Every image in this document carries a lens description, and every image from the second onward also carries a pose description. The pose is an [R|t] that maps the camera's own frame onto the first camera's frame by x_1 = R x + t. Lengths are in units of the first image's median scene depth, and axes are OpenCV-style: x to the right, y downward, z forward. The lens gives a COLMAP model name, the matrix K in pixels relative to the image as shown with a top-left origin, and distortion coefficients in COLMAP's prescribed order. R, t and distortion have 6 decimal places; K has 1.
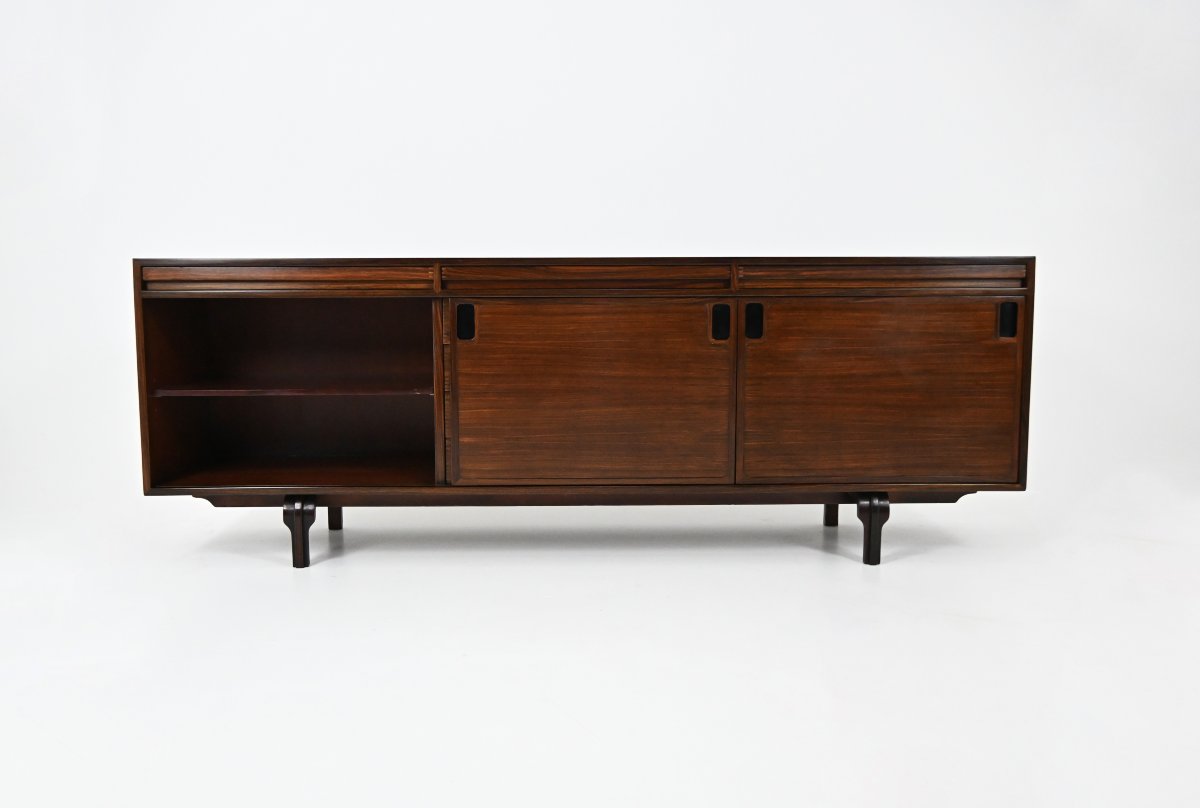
lens RADIAL K [[1073.7, 0, 566.4], [0, 1073.7, 392.2], [0, 0, 1]] dist [0.002992, 0.000553]
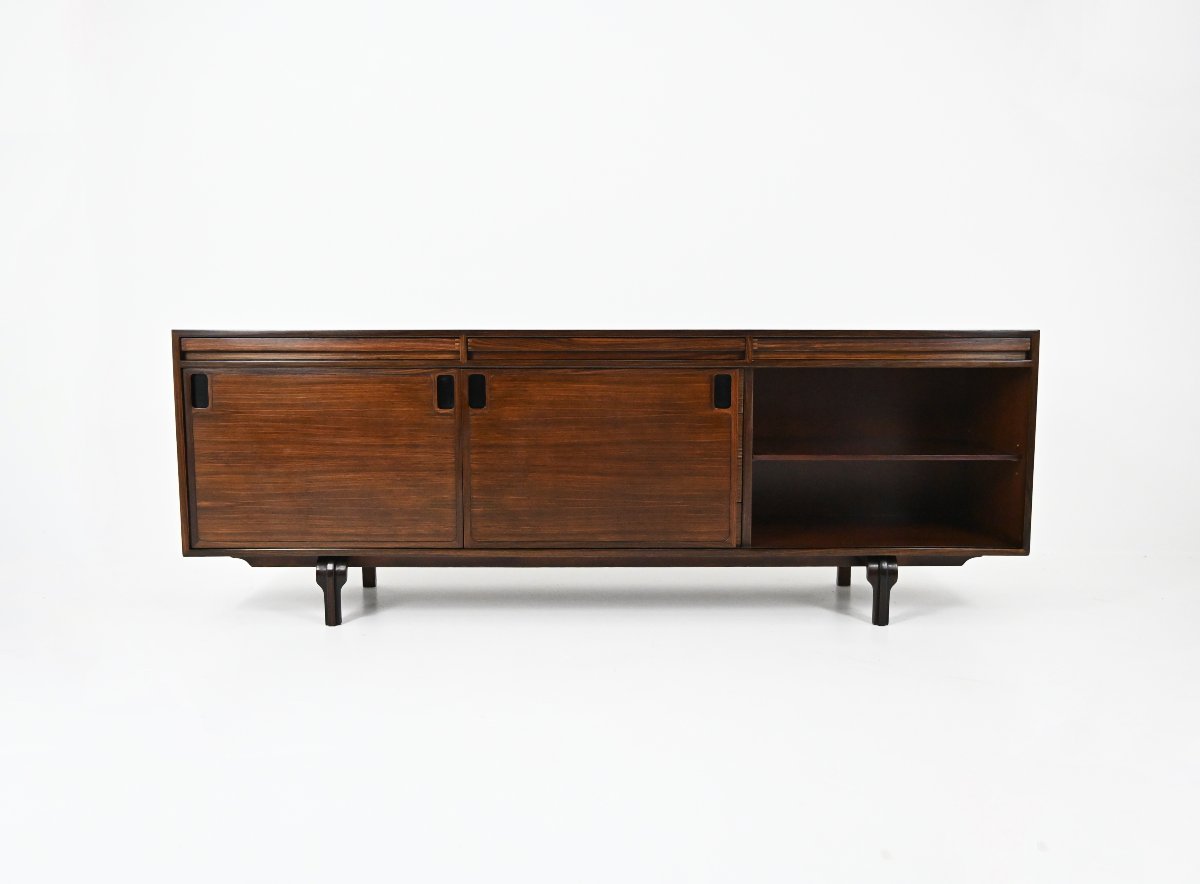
lens RADIAL K [[1029.2, 0, 605.6], [0, 1029.2, 468.2], [0, 0, 1]] dist [0.001203, 0.000431]
pose [[0.999977, 0.003401, -0.005793, 0.023594], [-0.003349, 0.999954, 0.008956, -0.000098], [0.005824, -0.008936, 0.999943, 0.000218]]
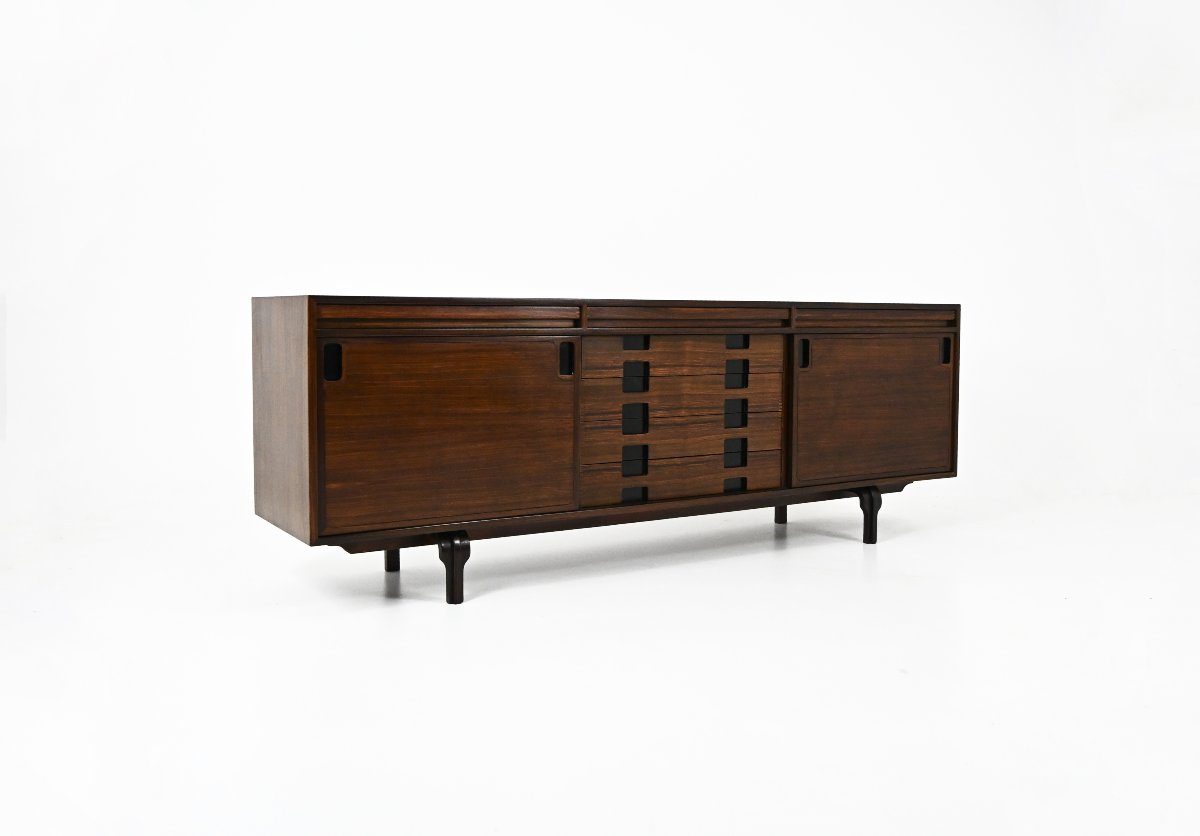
lens RADIAL K [[1140.6, 0, 652.5], [0, 1140.6, 382.8], [0, 0, 1]] dist [-0.007247, -0.002160]
pose [[0.842352, -0.025804, 0.538309, -0.672814], [0.052166, 0.998067, -0.033787, 0.002647], [-0.536396, 0.056542, 0.842070, -0.007499]]
